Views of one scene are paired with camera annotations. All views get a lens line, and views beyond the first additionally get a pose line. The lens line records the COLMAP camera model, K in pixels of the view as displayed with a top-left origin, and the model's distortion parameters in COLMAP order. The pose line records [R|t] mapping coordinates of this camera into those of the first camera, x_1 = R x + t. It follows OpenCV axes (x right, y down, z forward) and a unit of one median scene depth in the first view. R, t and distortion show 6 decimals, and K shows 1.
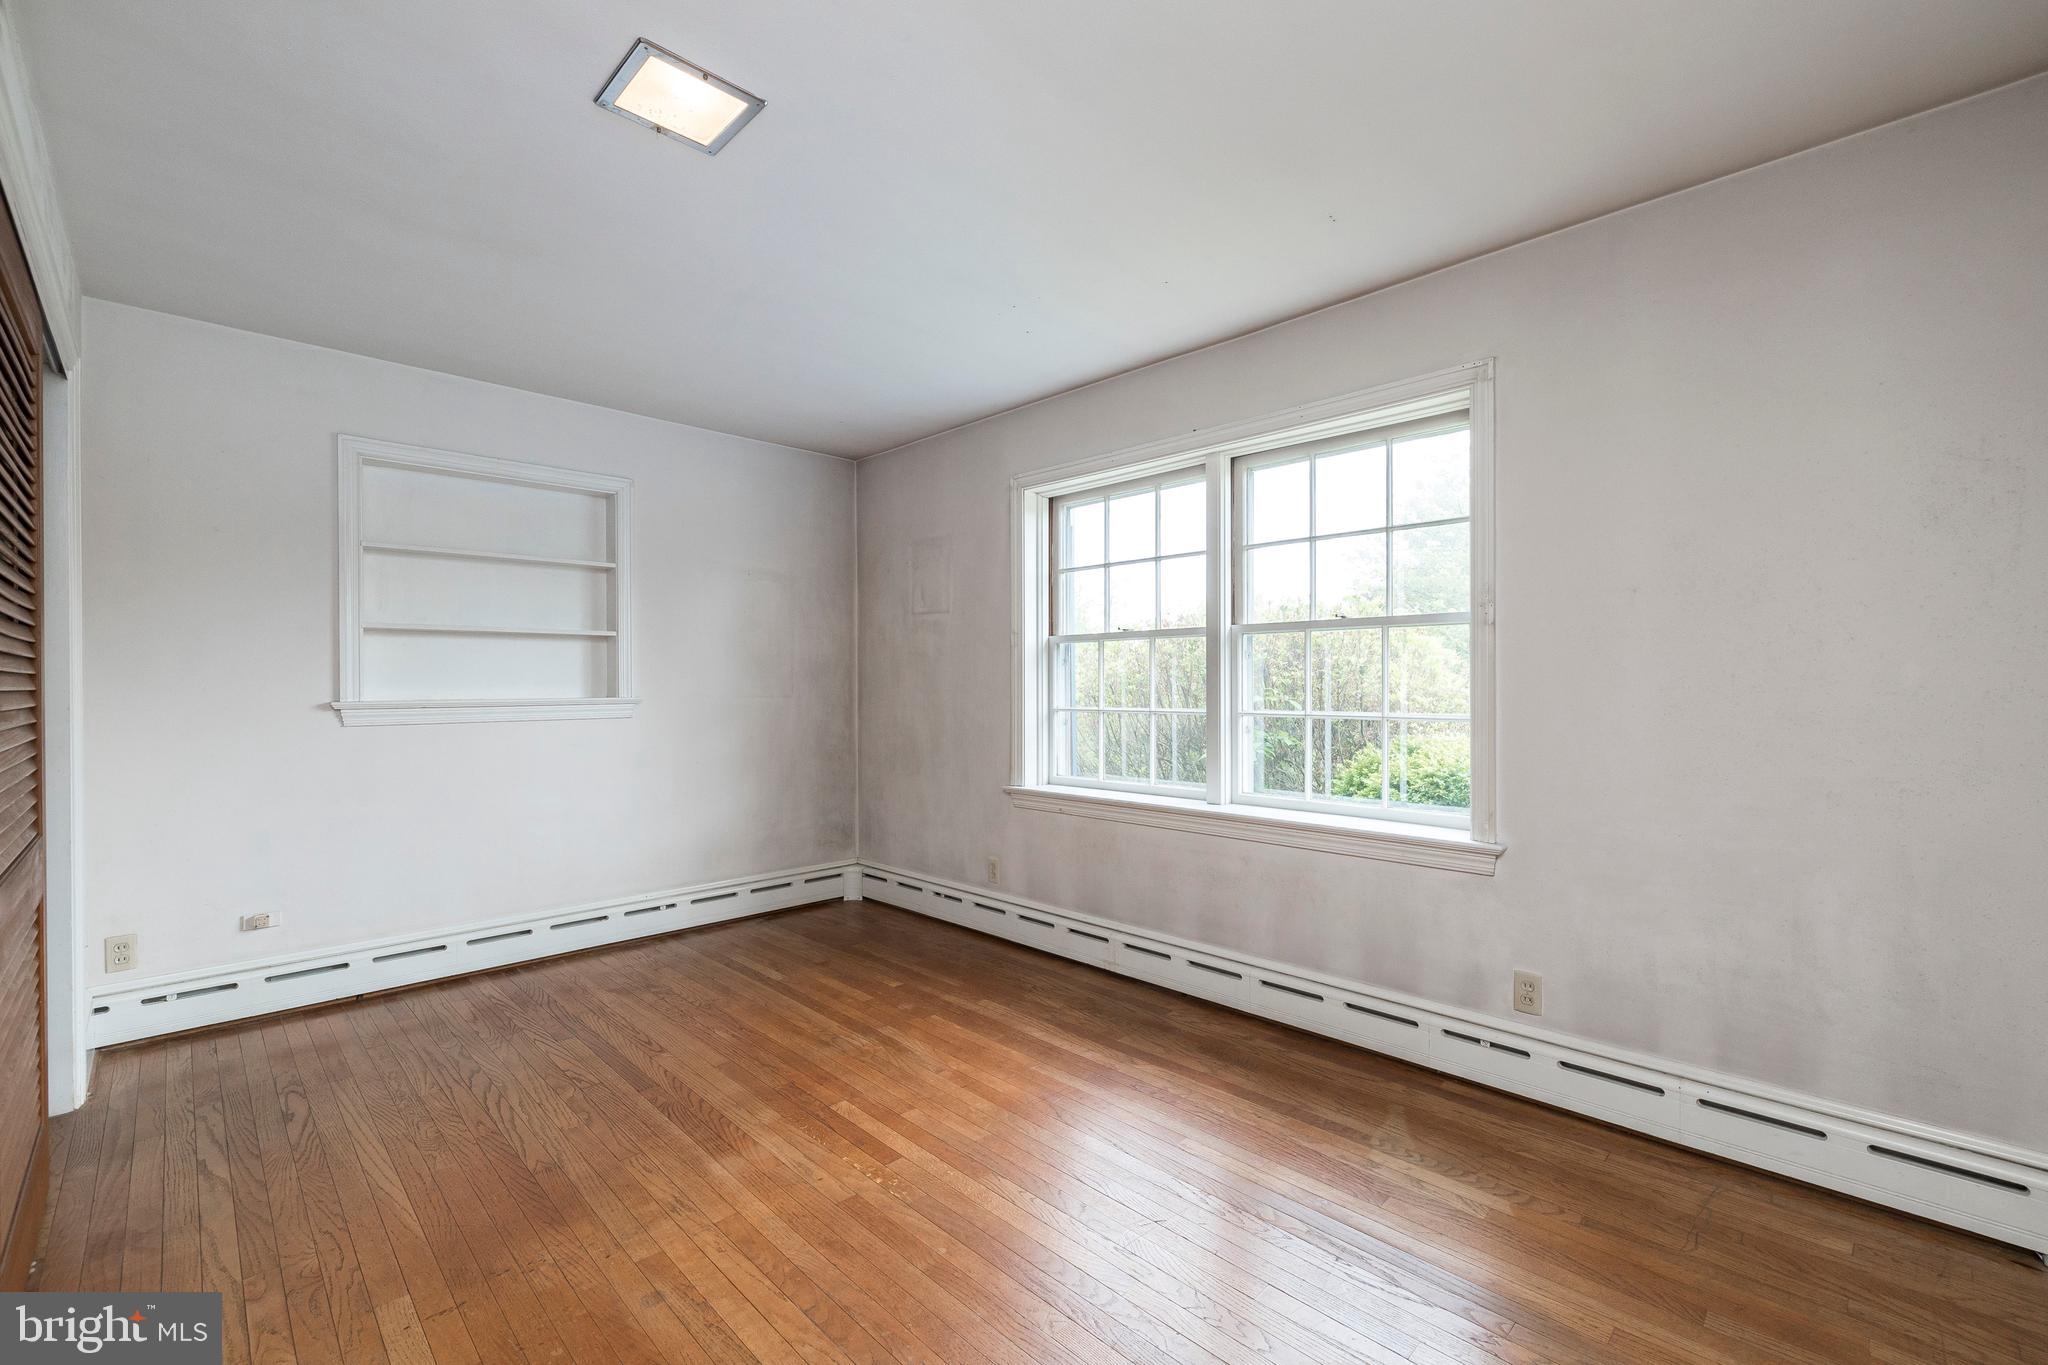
lens RADIAL K [[858.9, 0, 1035.0], [0, 858.9, 684.3], [0, 0, 1]] dist [-0.002268, 0.001519]
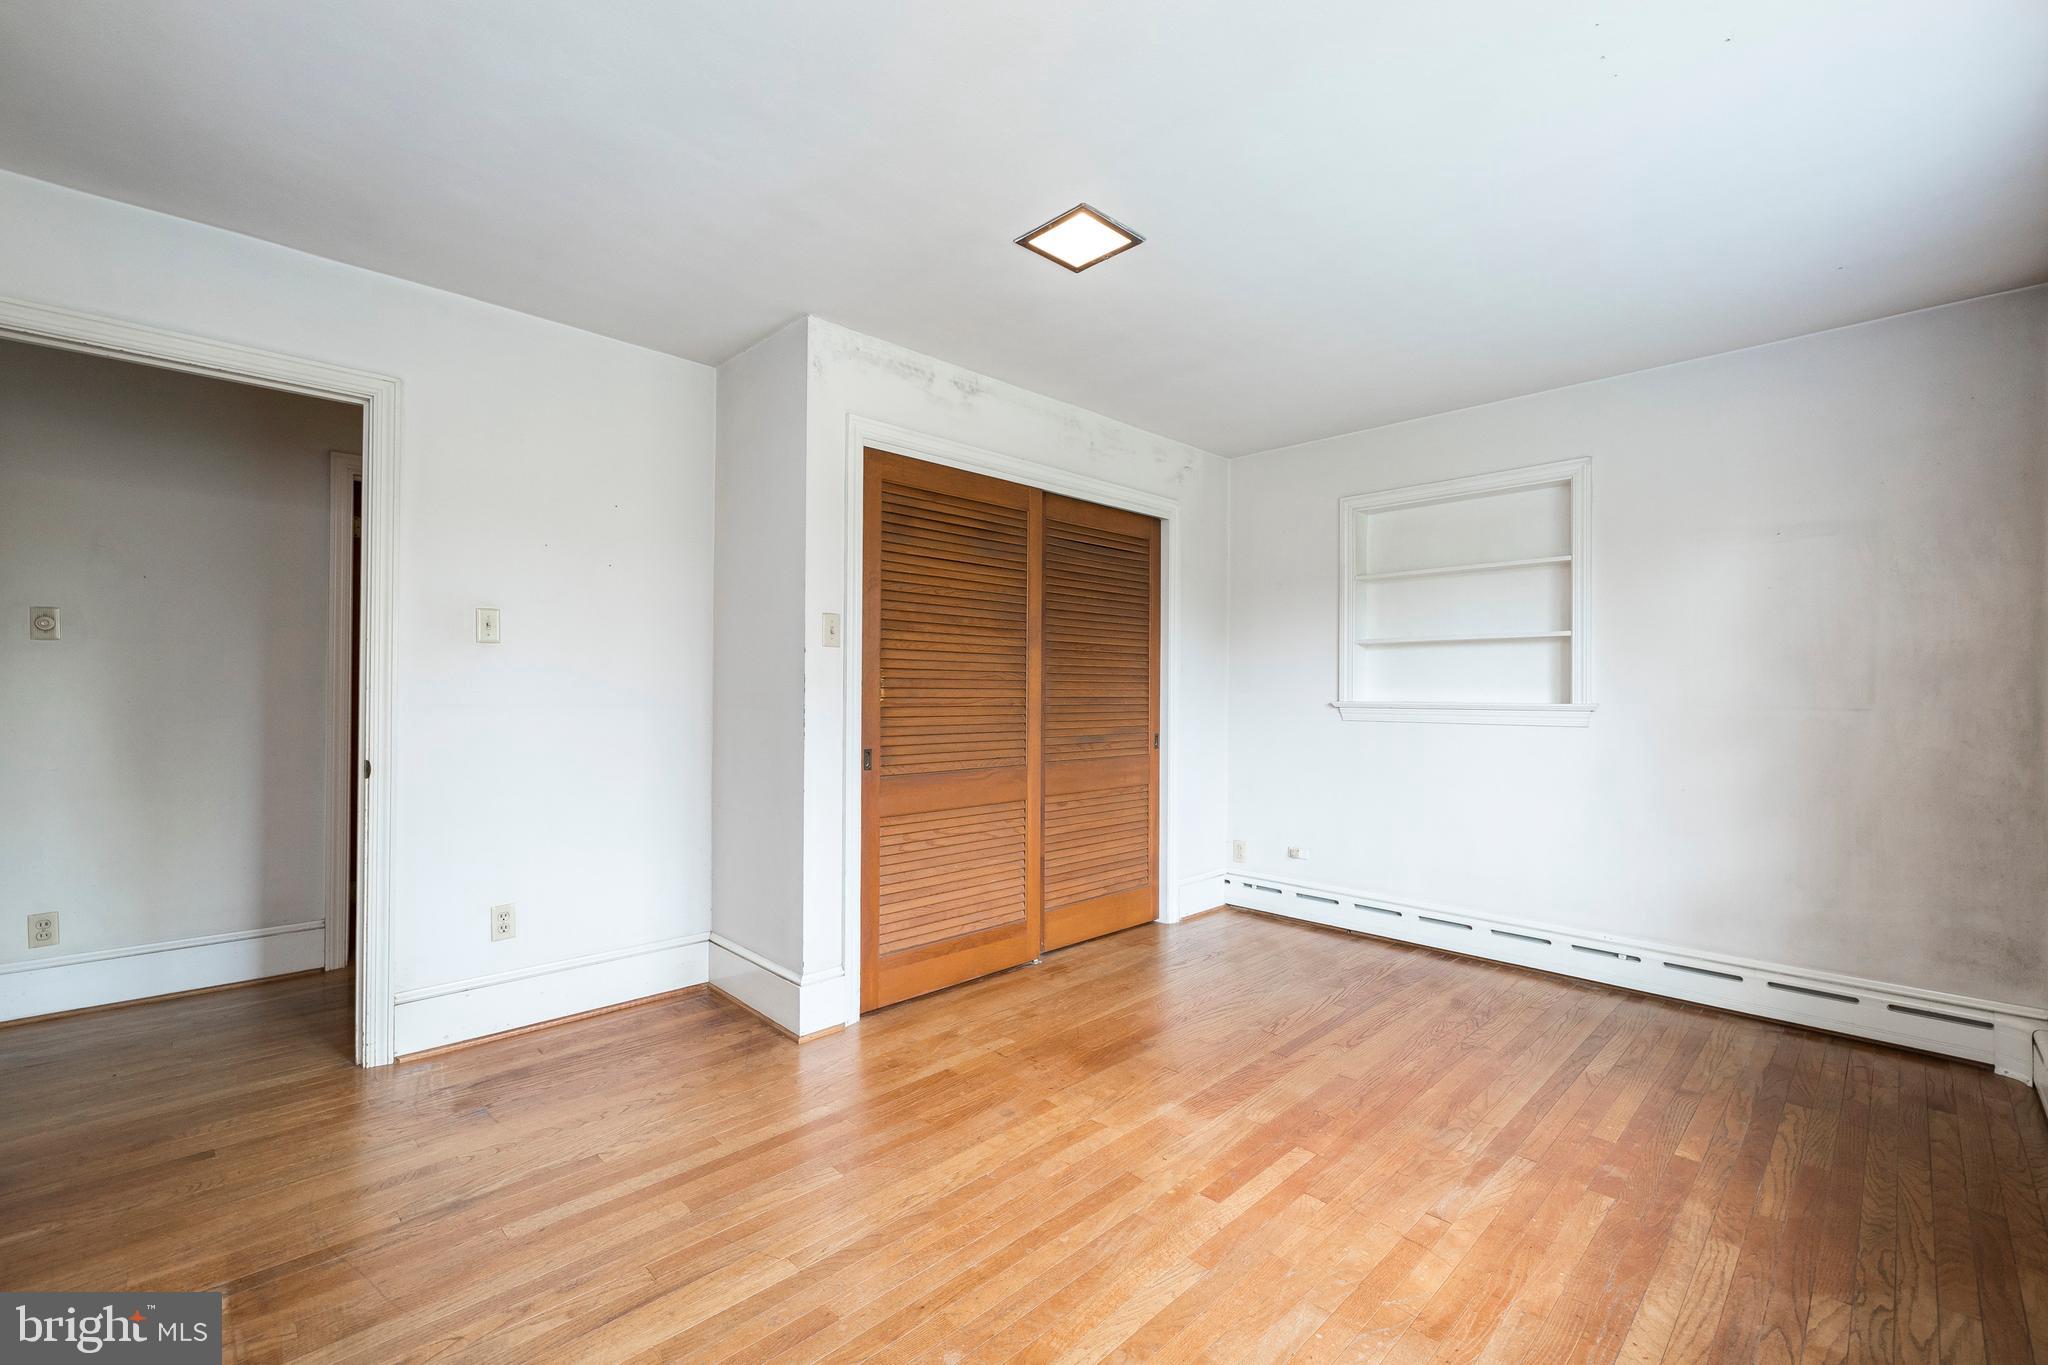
lens RADIAL K [[858.9, 0, 1035.1], [0, 858.9, 684.4], [0, 0, 1]] dist [-0.002268, 0.001519]
pose [[-0.002574, -0.003897, -0.999989, 0.495297], [-0.006937, 0.999968, -0.003879, 0.002512], [0.999973, 0.006927, -0.002601, 0.522461]]
